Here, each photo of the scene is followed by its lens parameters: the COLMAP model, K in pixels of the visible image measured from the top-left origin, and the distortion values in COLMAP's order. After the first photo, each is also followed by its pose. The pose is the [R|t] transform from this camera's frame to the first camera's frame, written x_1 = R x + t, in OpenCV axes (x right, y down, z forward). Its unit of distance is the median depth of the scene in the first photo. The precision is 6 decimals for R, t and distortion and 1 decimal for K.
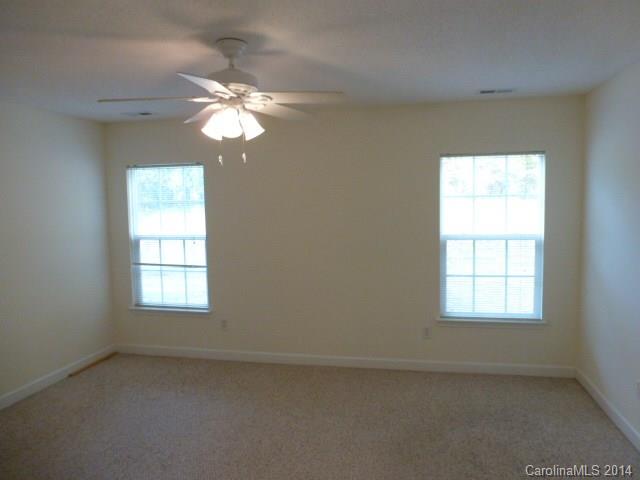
lens RADIAL K [[461.8, 0, 326.0], [0, 461.8, 239.5], [0, 0, 1]] dist [-0.058640, 0.027221]
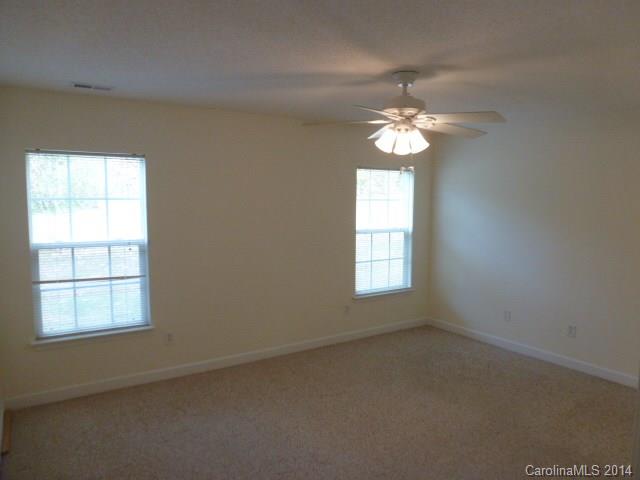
lens RADIAL K [[461.8, 0, 321.3], [0, 461.8, 239.8], [0, 0, 1]] dist [-0.058640, 0.027221]
pose [[0.692157, -0.039929, 0.720641, -0.687729], [0.048986, 0.998765, 0.008290, 0.000823], [-0.720082, 0.029564, 0.693259, 0.177295]]
